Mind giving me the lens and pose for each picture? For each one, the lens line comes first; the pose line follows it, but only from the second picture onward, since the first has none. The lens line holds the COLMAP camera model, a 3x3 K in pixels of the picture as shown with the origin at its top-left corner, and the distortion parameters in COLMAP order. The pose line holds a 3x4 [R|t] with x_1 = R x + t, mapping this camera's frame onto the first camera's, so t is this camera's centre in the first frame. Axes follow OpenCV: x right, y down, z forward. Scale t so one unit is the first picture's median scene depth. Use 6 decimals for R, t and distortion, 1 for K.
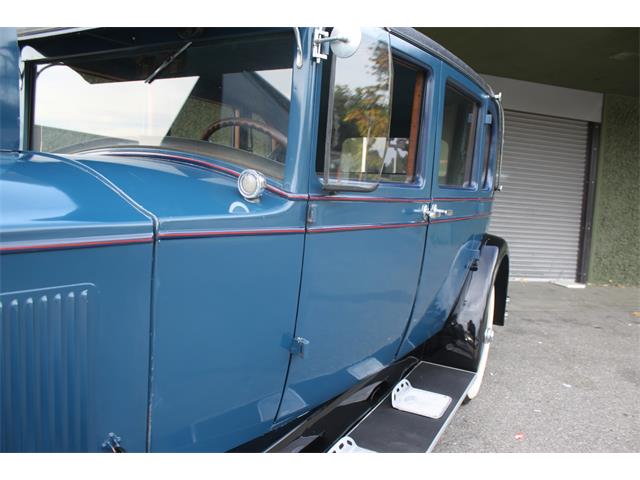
lens RADIAL K [[519.5, 0, 320.0], [0, 519.5, 240.0], [0, 0, 1]] dist [-0.103445, 0.001373]
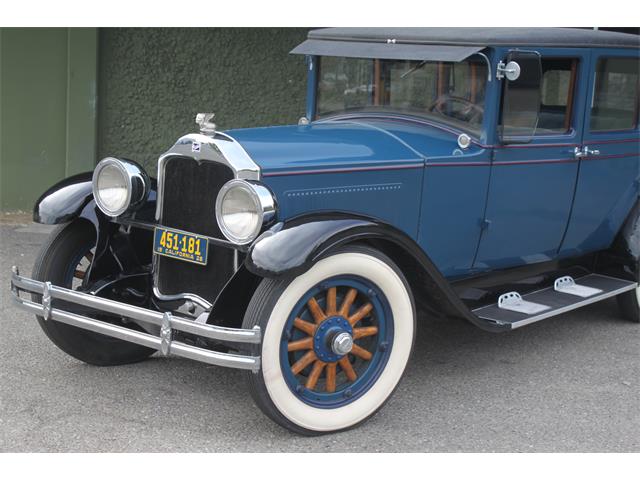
lens RADIAL K [[1381.5, 0, 320.0], [0, 1381.5, 240.0], [0, 0, 1]] dist [0.089042, 0.154113]
pose [[0.981763, 0.027552, -0.188101, 0.323213], [-0.020288, 0.998976, 0.040439, 0.070039], [0.189023, -0.035885, 0.981317, -4.187446]]
